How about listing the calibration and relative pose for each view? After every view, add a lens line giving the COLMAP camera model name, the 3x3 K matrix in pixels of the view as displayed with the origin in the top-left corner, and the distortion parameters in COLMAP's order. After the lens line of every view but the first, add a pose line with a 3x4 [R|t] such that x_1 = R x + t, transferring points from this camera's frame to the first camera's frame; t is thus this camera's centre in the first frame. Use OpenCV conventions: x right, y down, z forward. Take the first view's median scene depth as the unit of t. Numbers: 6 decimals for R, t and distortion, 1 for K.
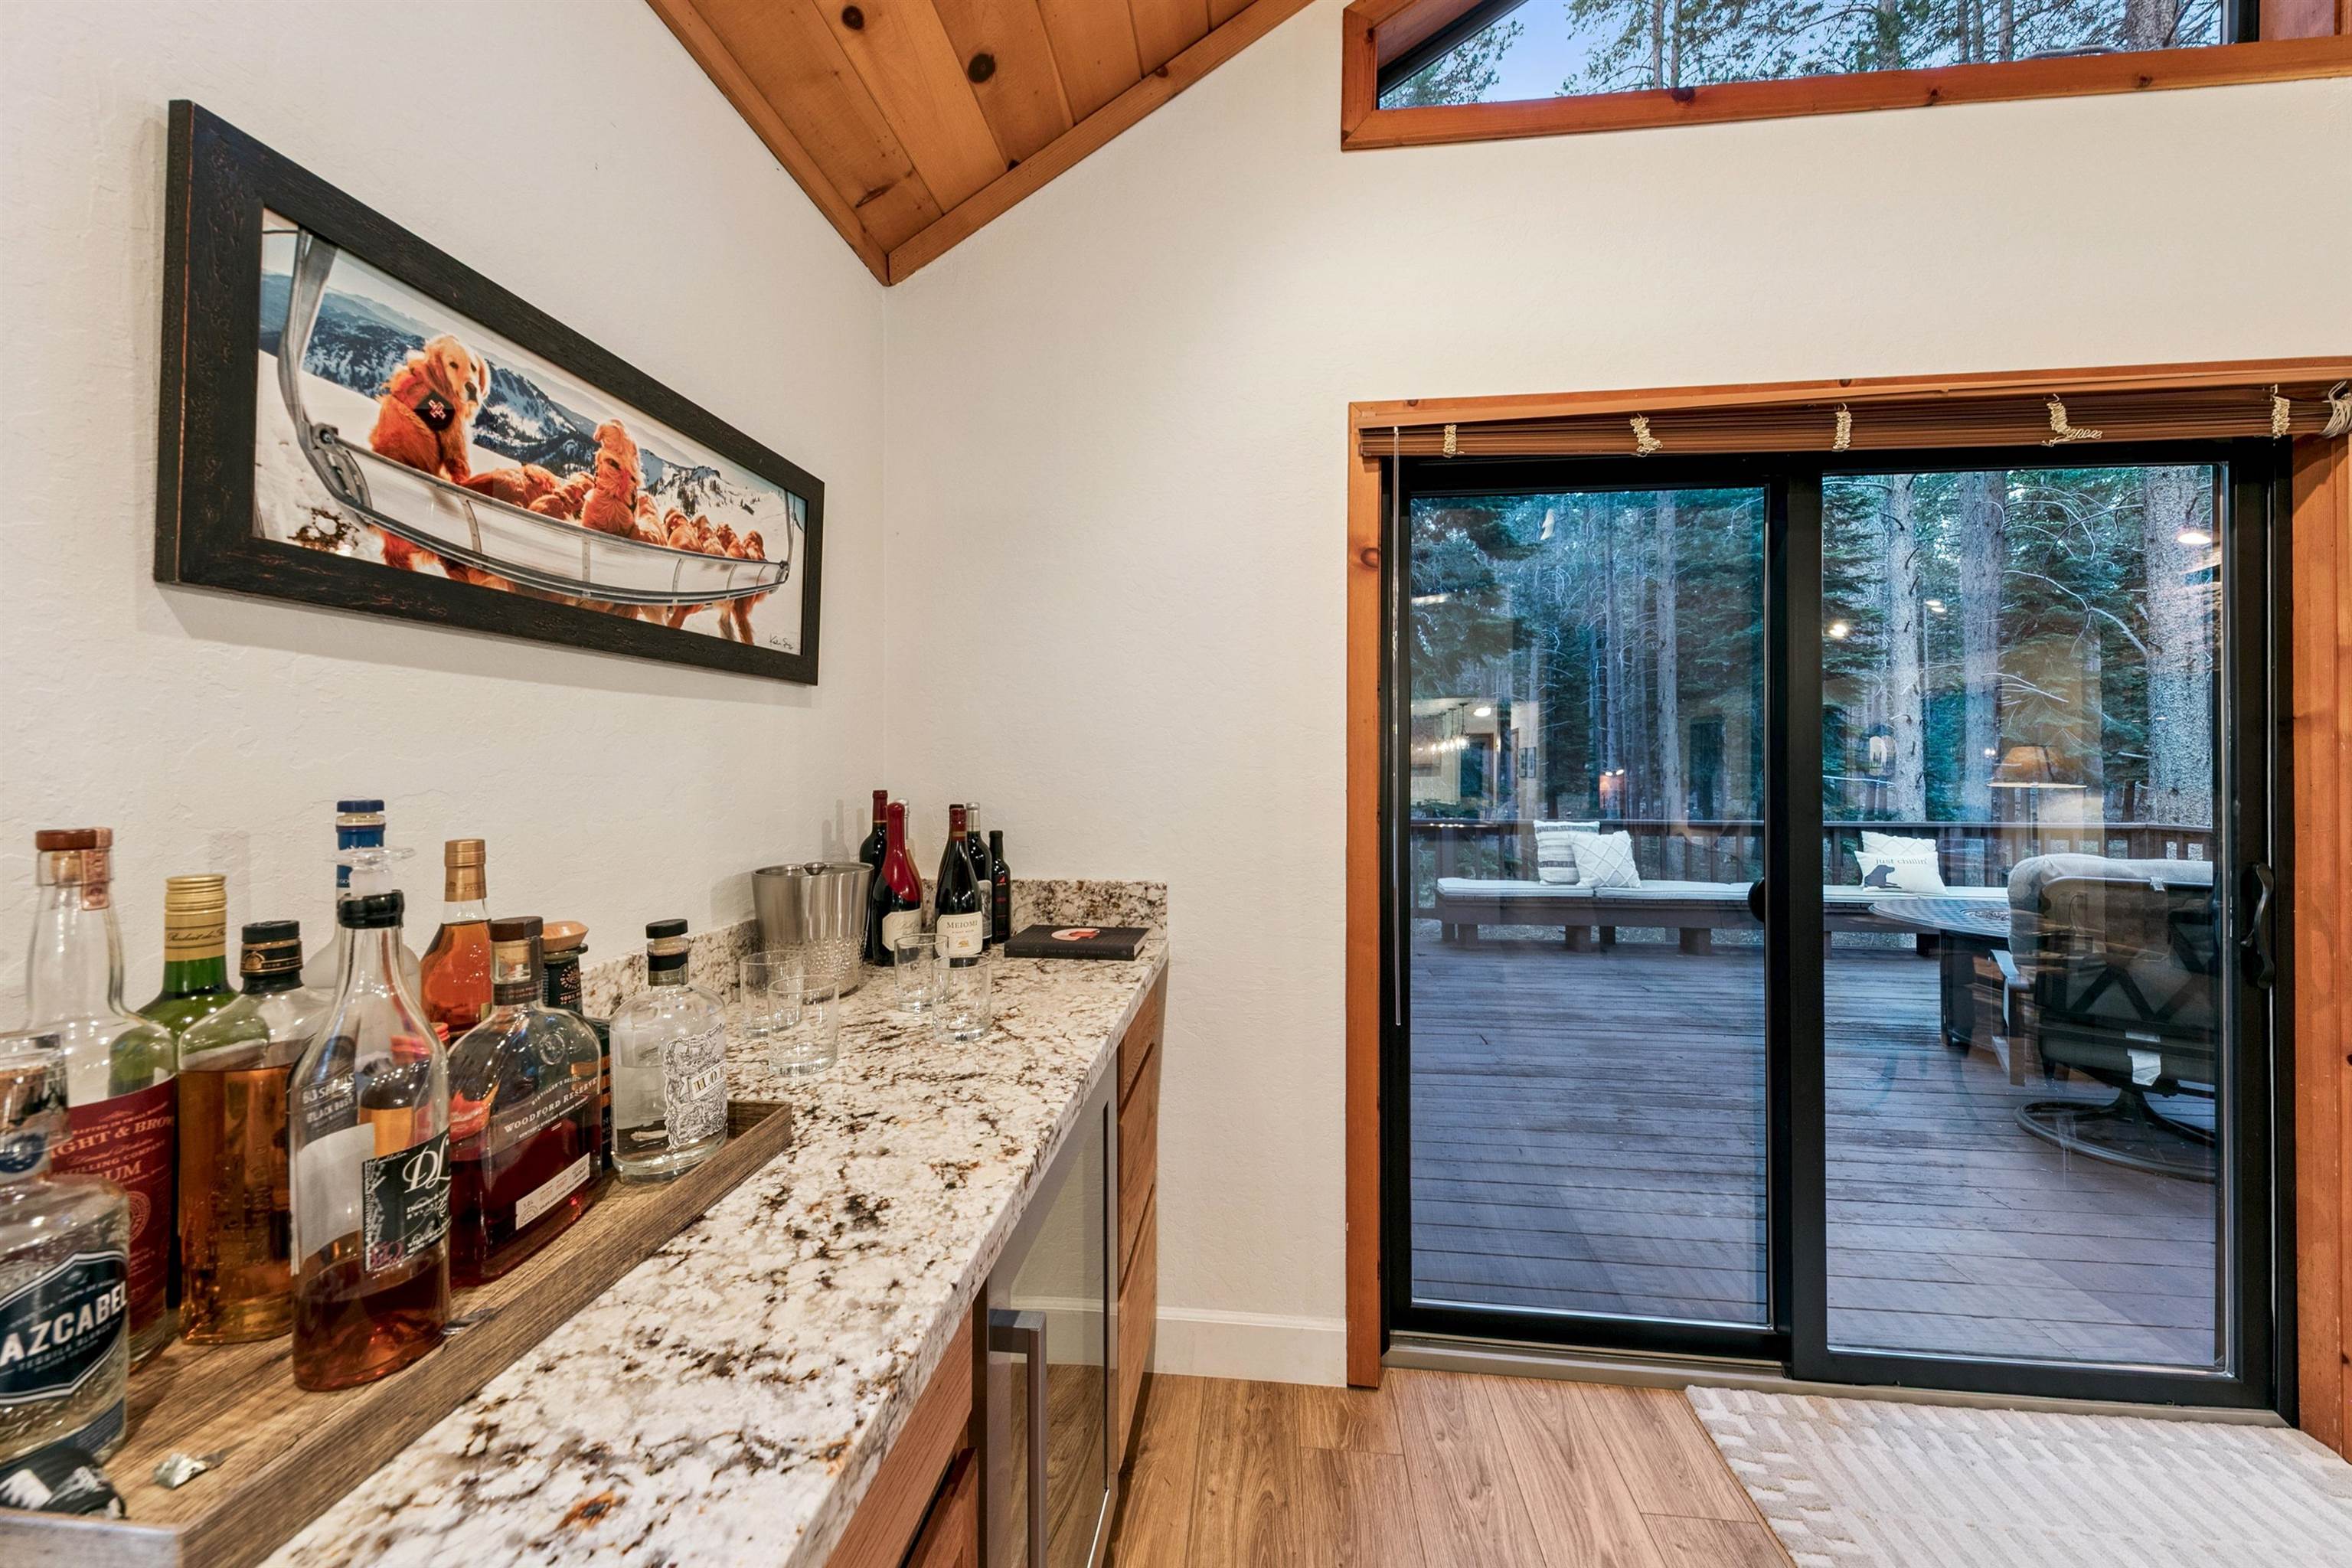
lens RADIAL K [[836.3, 0, 1187.6], [0, 836.3, 760.0], [0, 0, 1]] dist [0.006198, -0.001191]
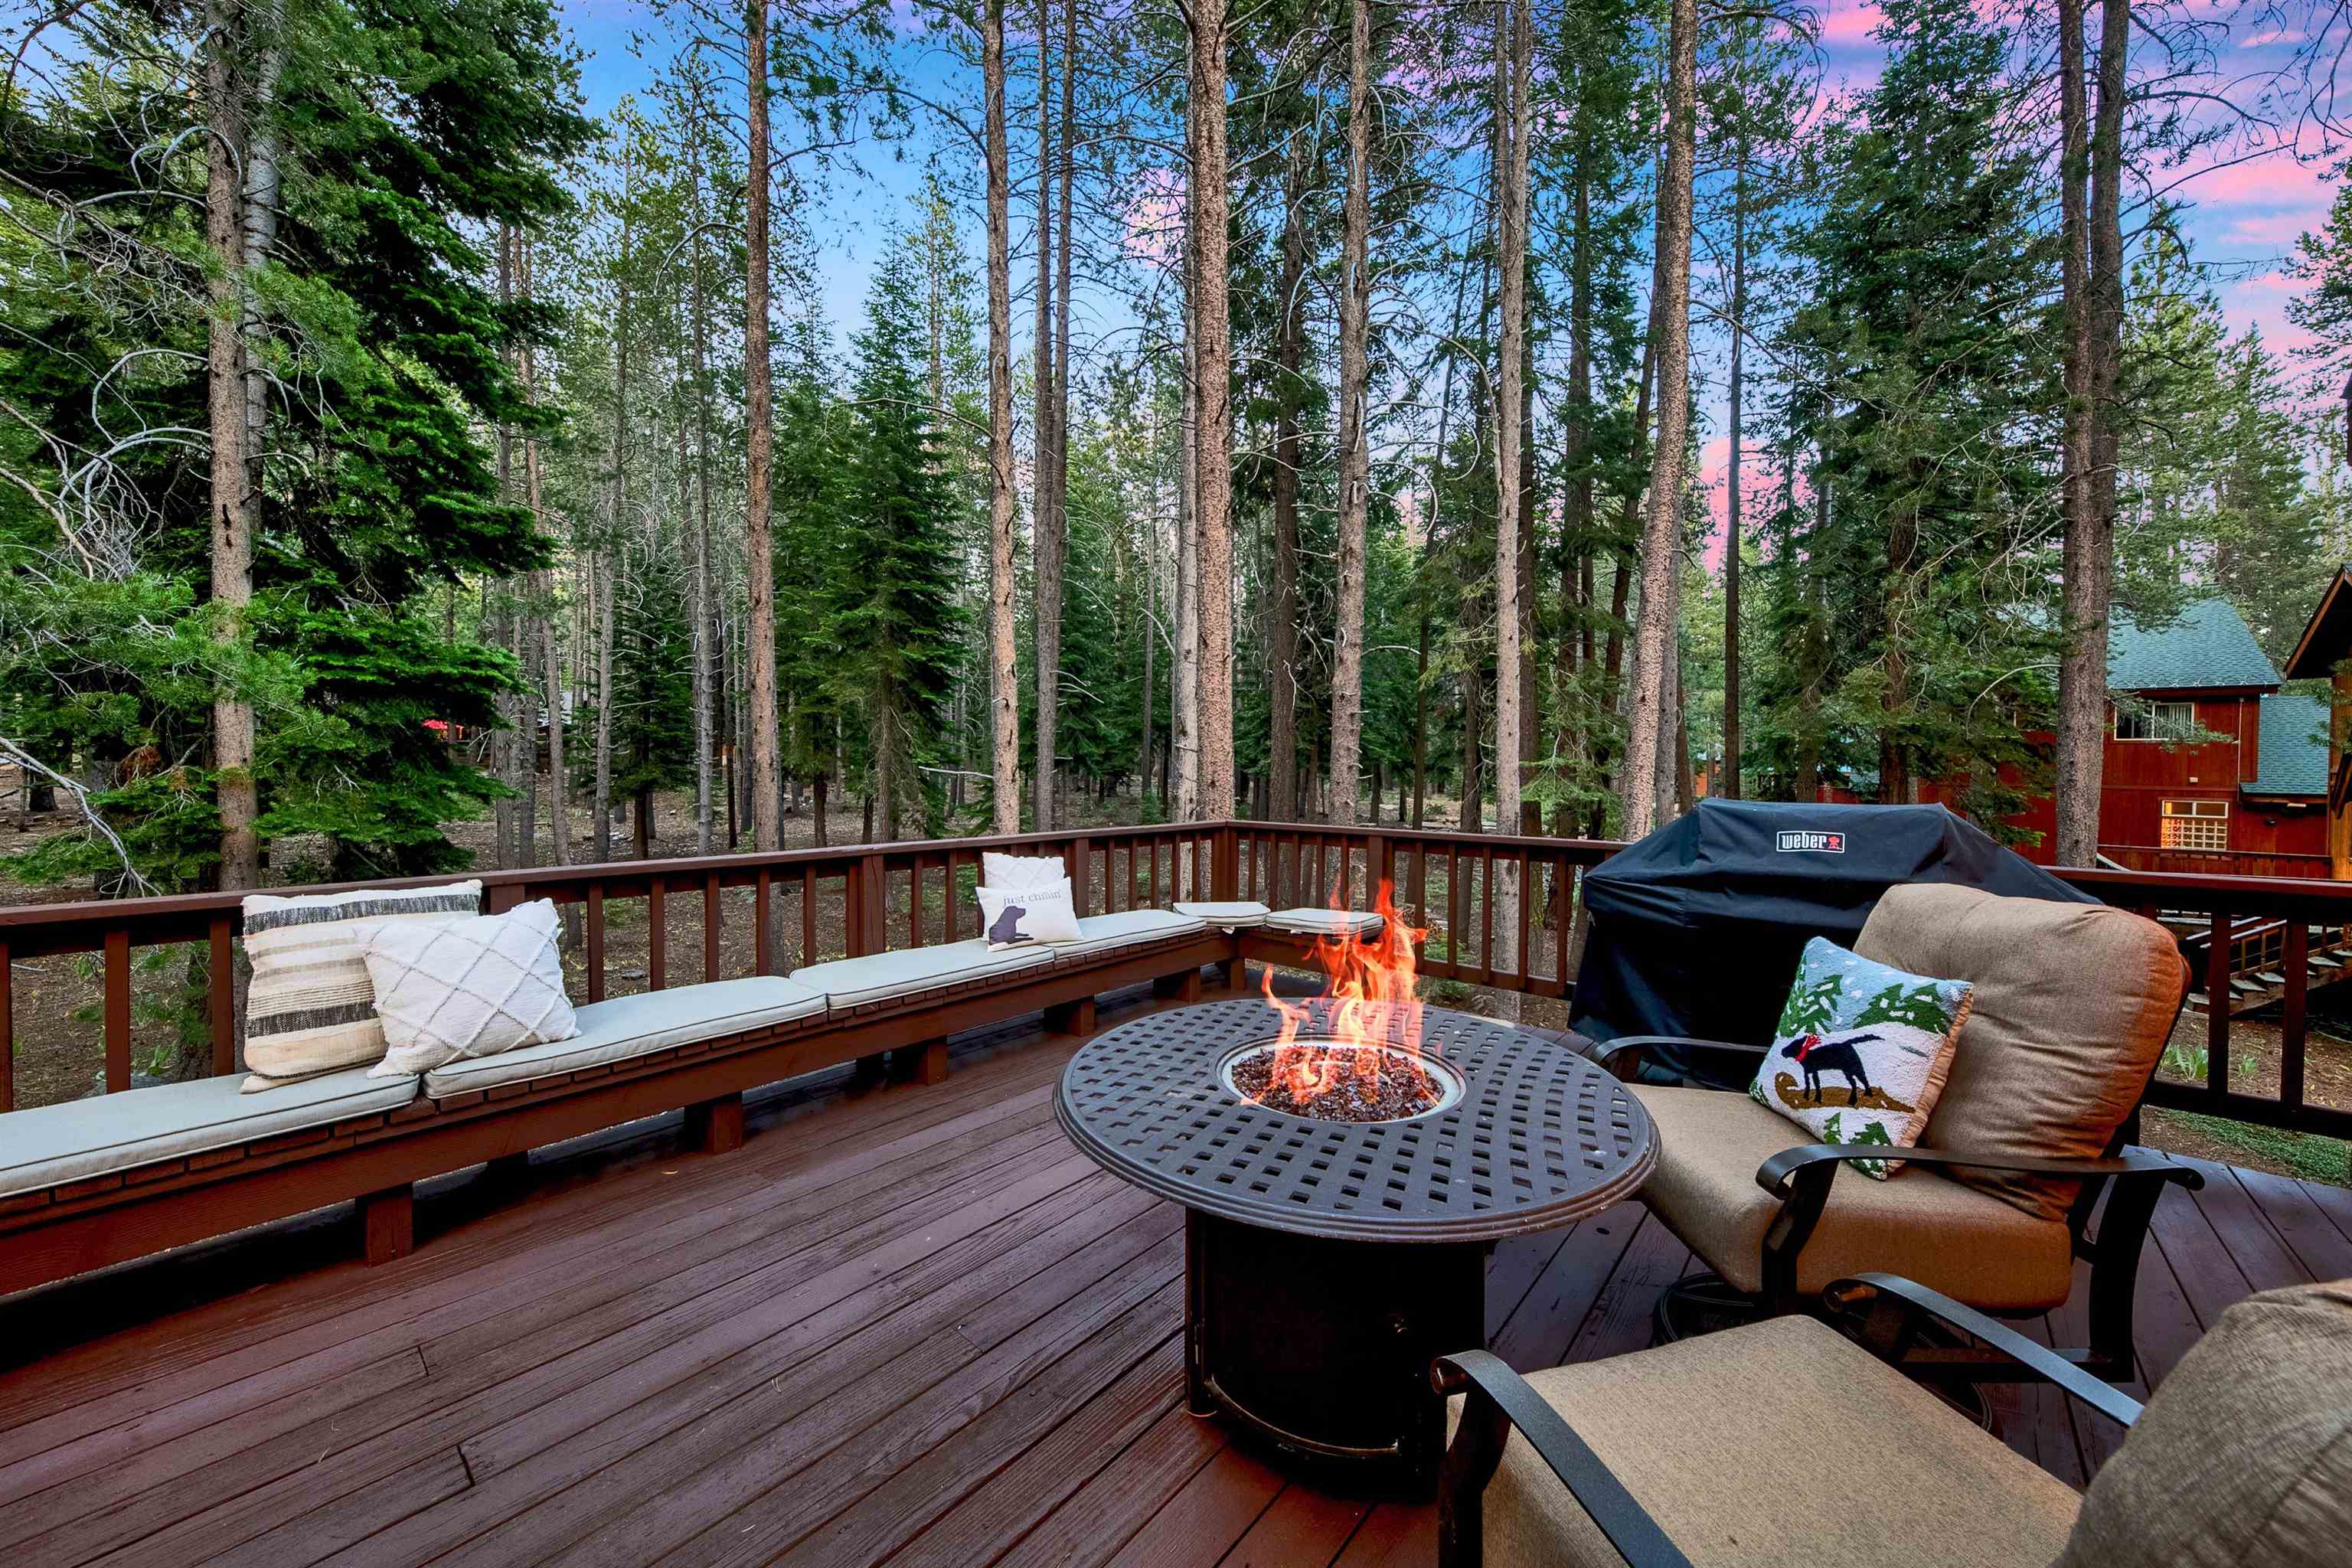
lens RADIAL K [[851.0, 0, 1200.6], [0, 851.0, 773.6], [0, 0, 1]] dist [0.001742, -0.000026]
pose [[0.566560, -0.006509, 0.823995, 0.356006], [-0.014862, 0.999725, 0.018116, 0.009259], [-0.823887, -0.022510, 0.566307, 0.489015]]
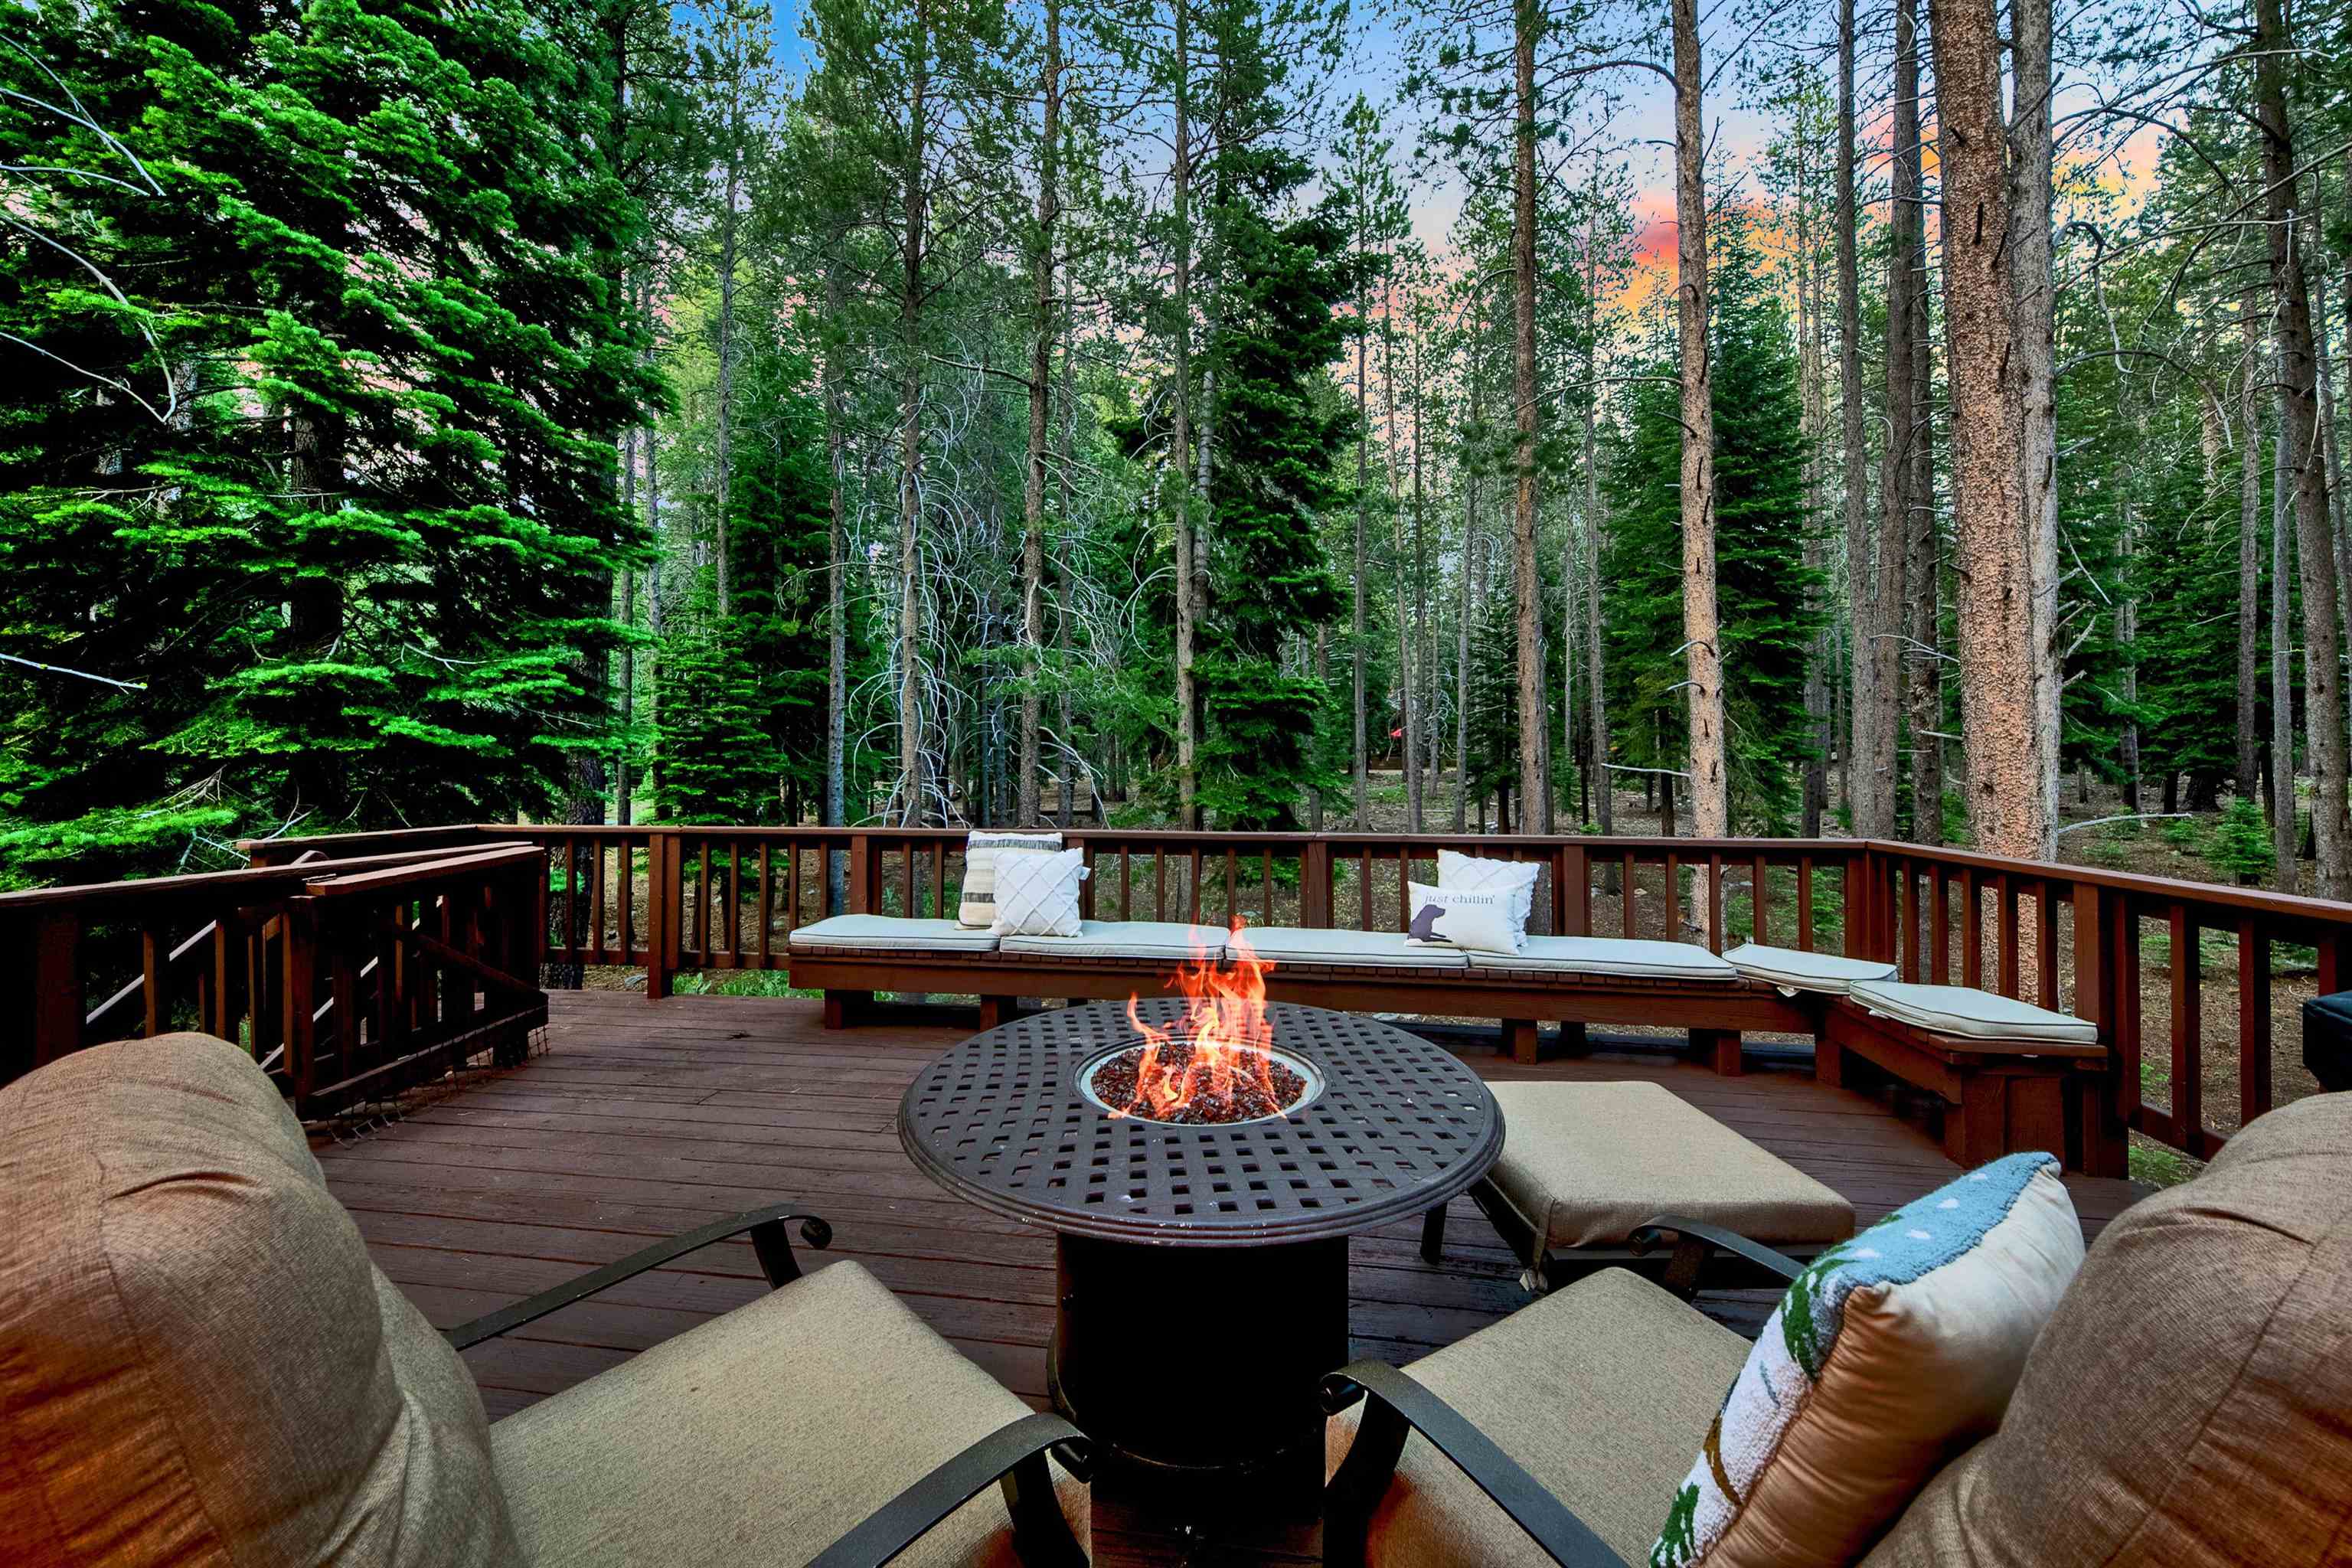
lens RADIAL K [[836.3, 0, 1181.4], [0, 836.3, 751.9], [0, 0, 1]] dist [0.006198, -0.001191]
pose [[0.998848, -0.001932, -0.047953, 0.633518], [0.002124, 0.999990, 0.003951, 0.005015], [0.047945, -0.004048, 0.998842, 0.335545]]
